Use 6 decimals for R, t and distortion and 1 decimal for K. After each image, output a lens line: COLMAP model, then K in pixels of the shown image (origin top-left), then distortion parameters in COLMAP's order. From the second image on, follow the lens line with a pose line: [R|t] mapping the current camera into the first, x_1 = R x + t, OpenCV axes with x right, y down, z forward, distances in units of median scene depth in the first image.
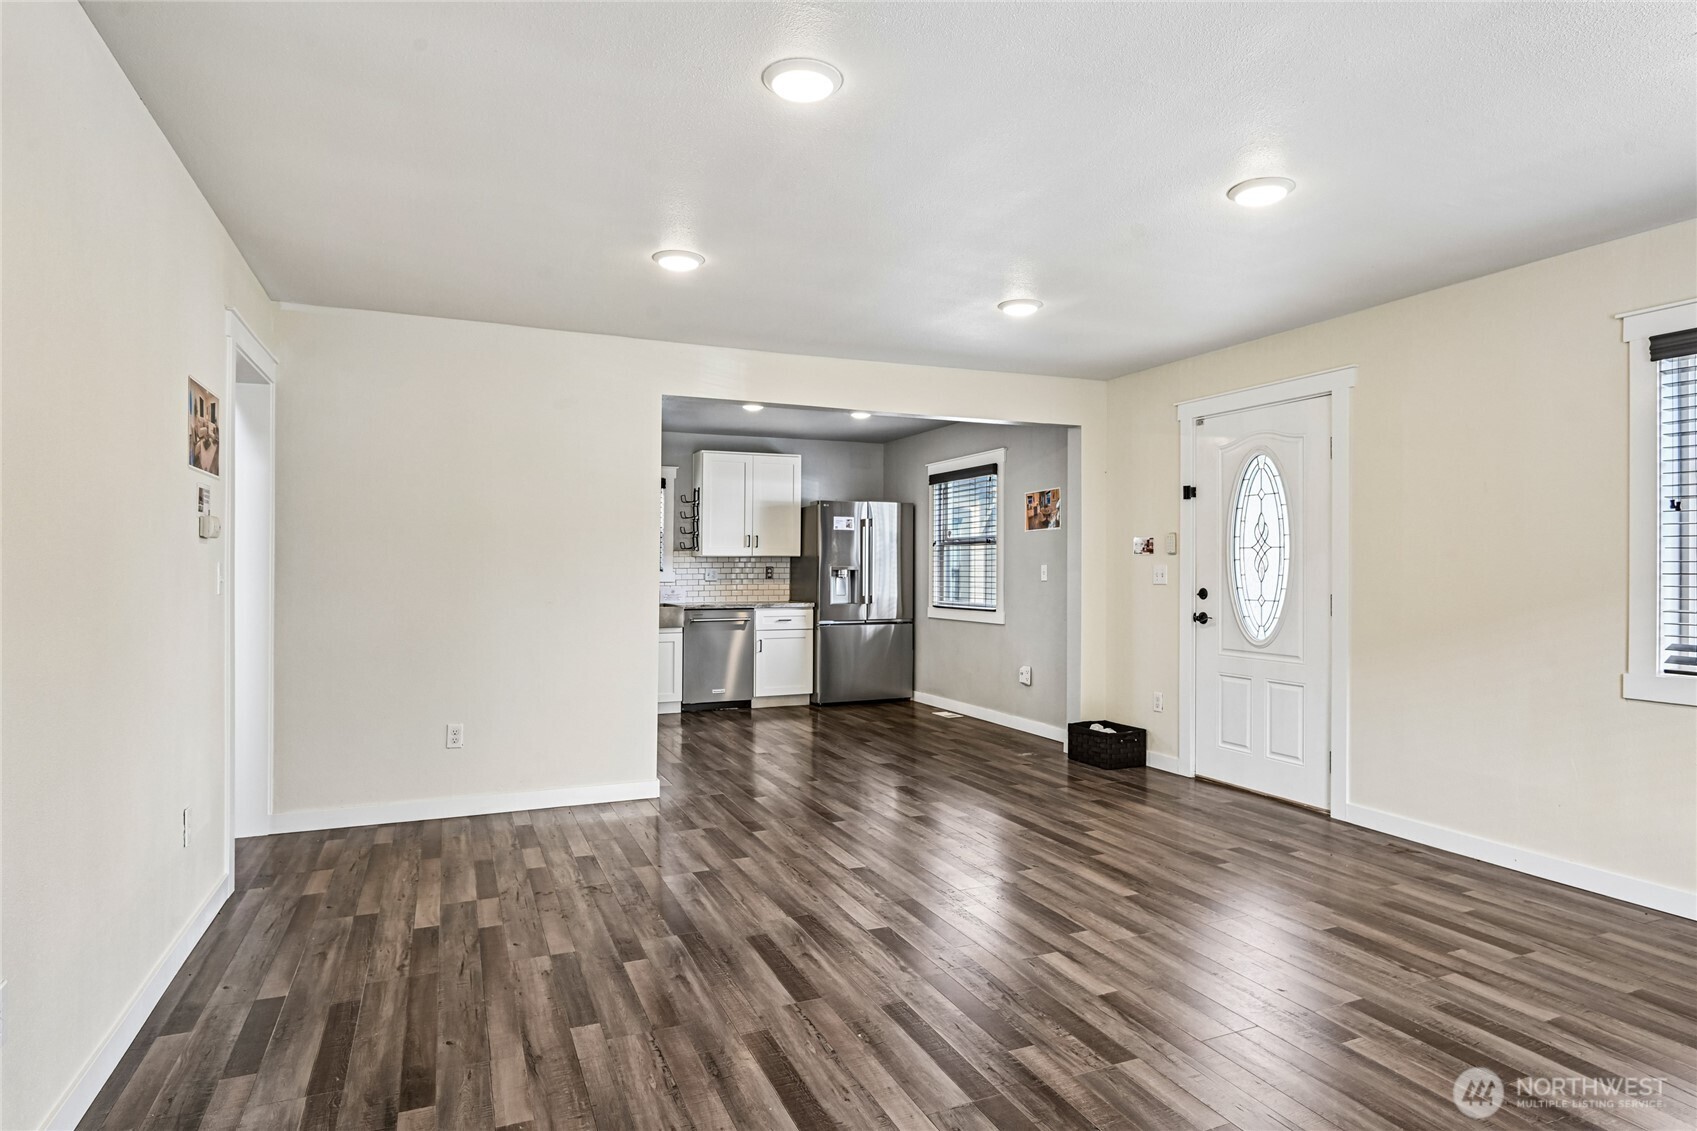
lens RADIAL K [[930.7, 0, 849.4], [0, 930.7, 571.6], [0, 0, 1]] dist [-0.003692, -0.007985]
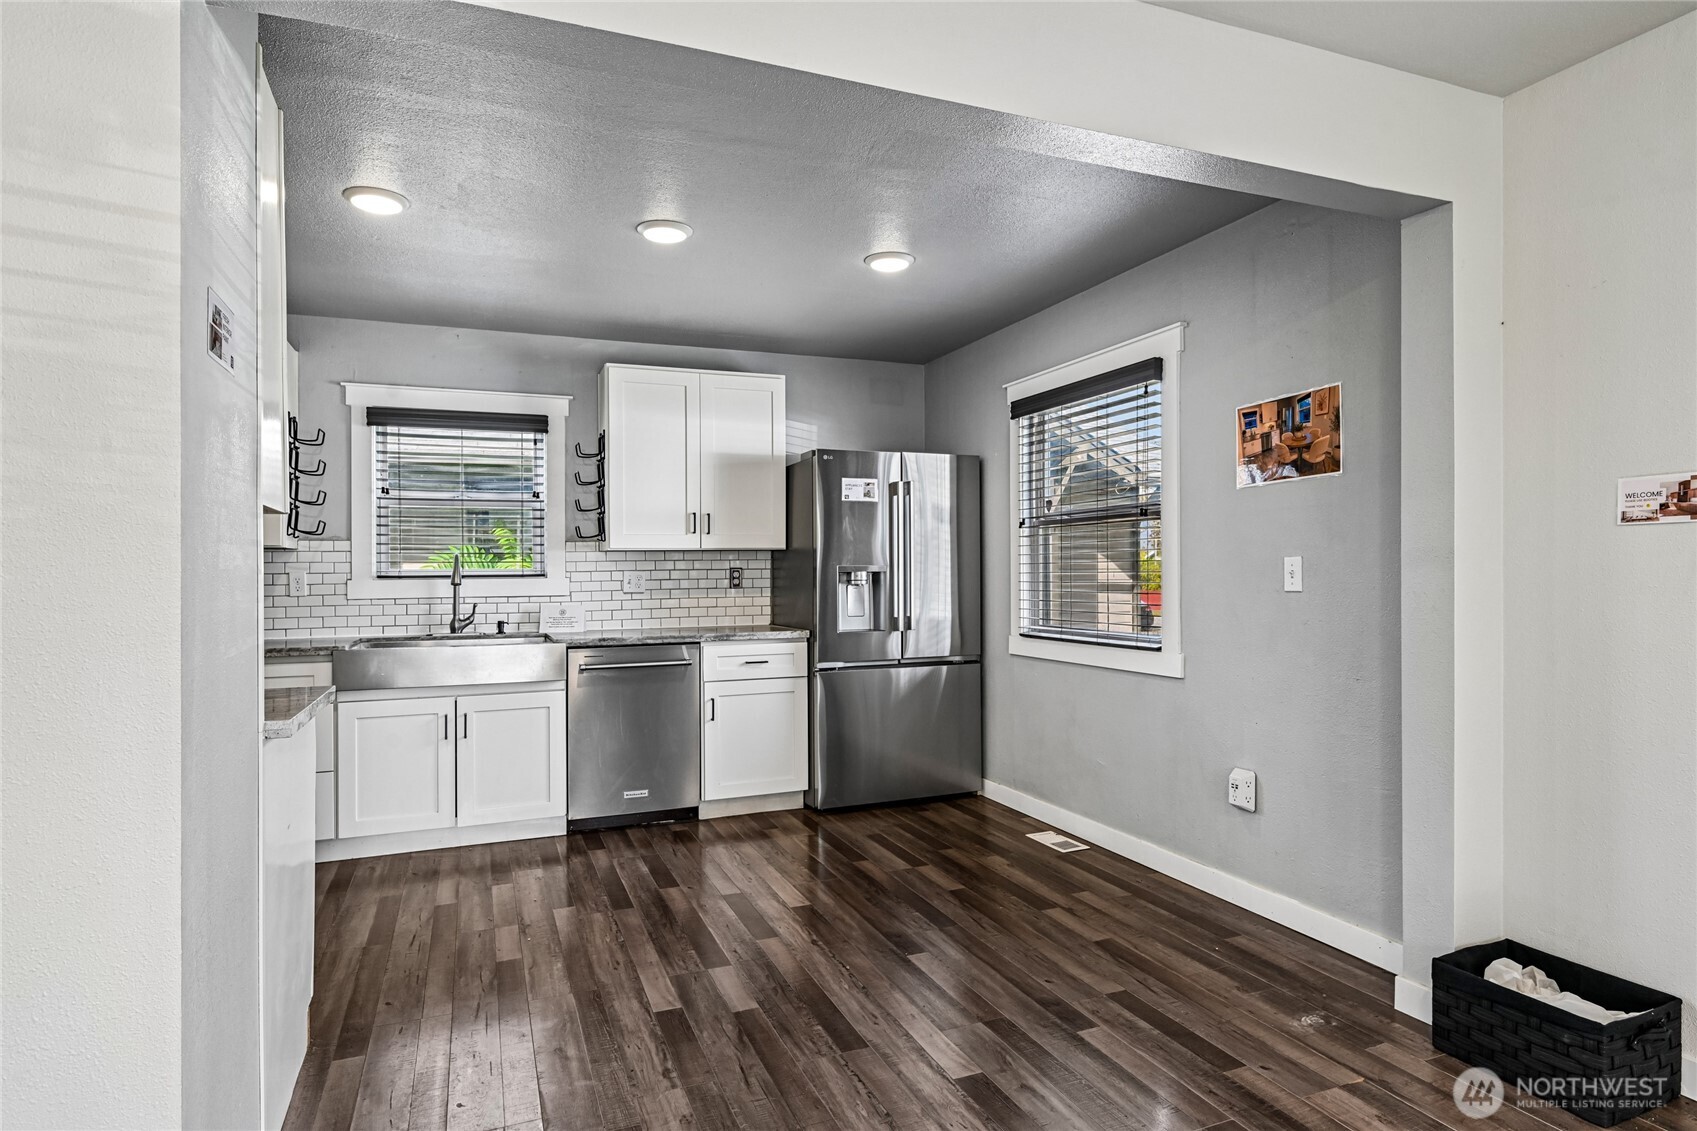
lens RADIAL K [[892.4, 0, 833.5], [0, 892.4, 580.1], [0, 0, 1]] dist [-0.008864, -0.003769]
pose [[0.999235, -0.010105, -0.037787, -0.002603], [0.010416, 0.999913, 0.008046, -0.001783], [0.037702, -0.008433, 0.999253, 0.620308]]
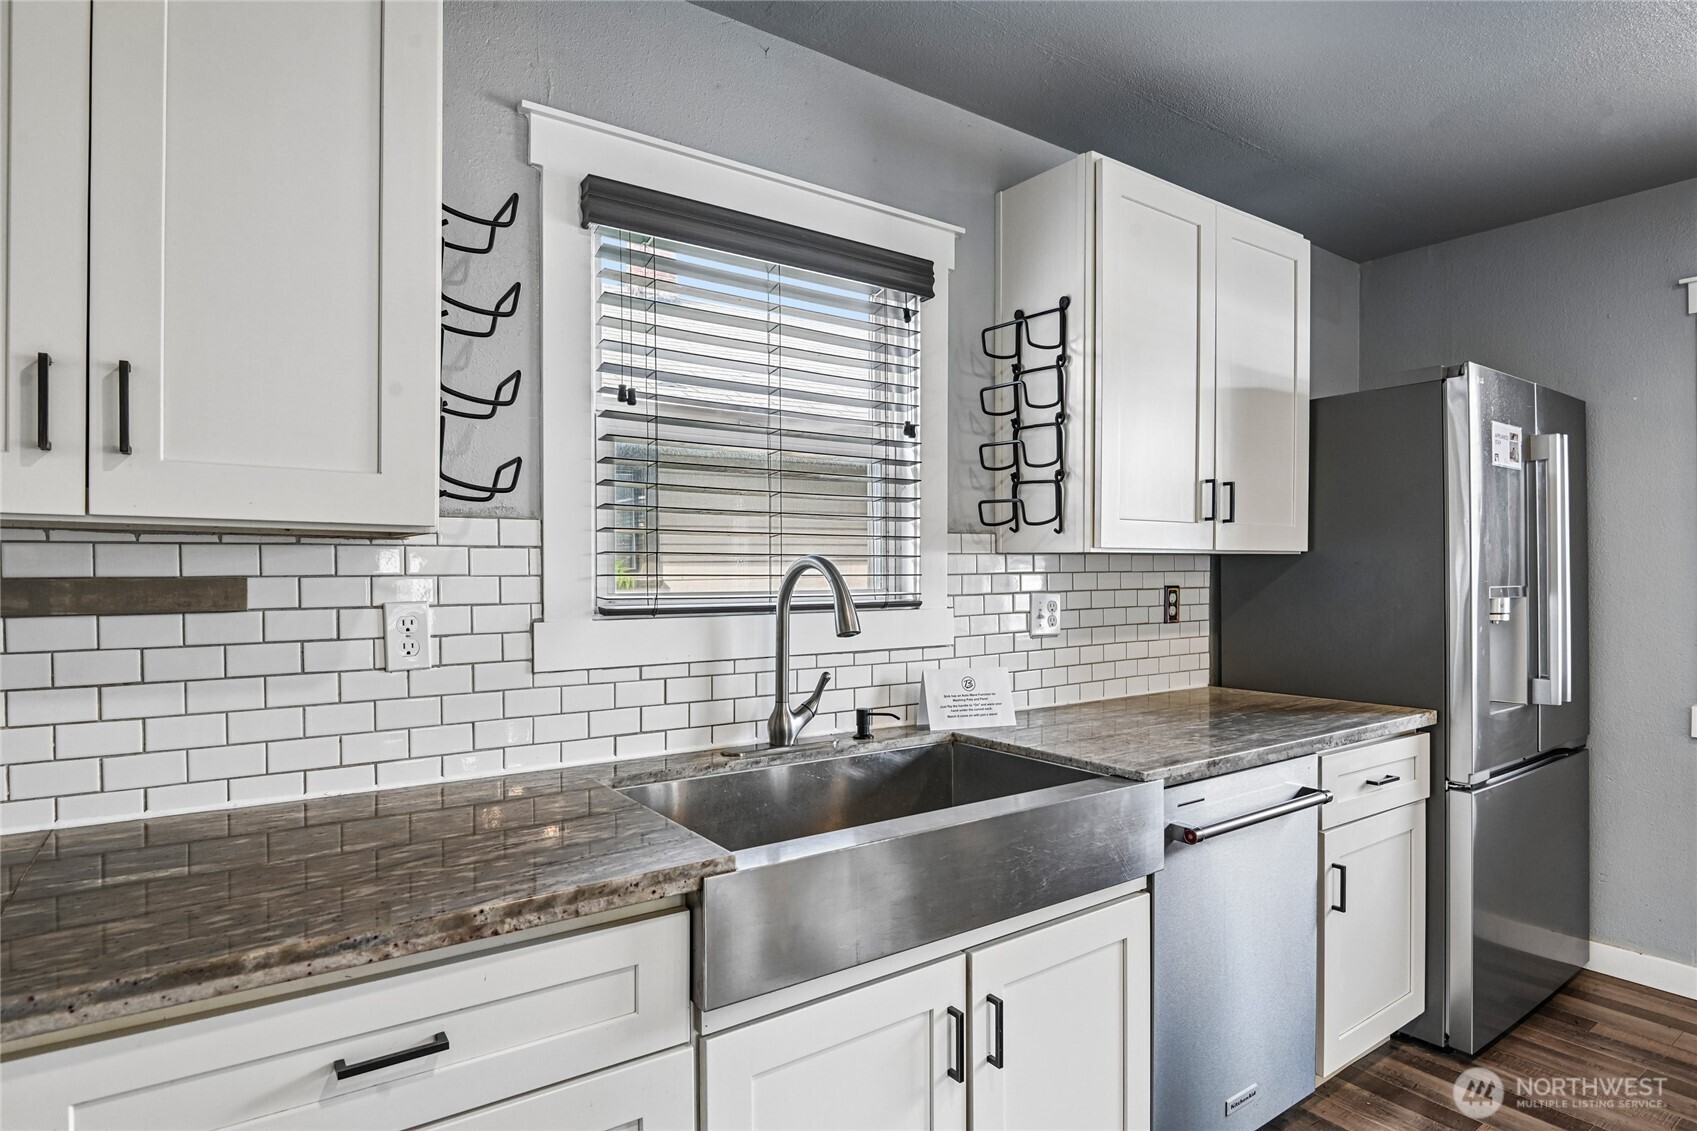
lens RADIAL K [[892.4, 0, 797.9], [0, 892.4, 578.3], [0, 0, 1]] dist [-0.008864, -0.003769]
pose [[0.977987, -0.005472, 0.208595, -0.401137], [0.003808, 0.999958, 0.008378, -0.015676], [-0.208632, -0.007399, 0.977966, 1.038139]]
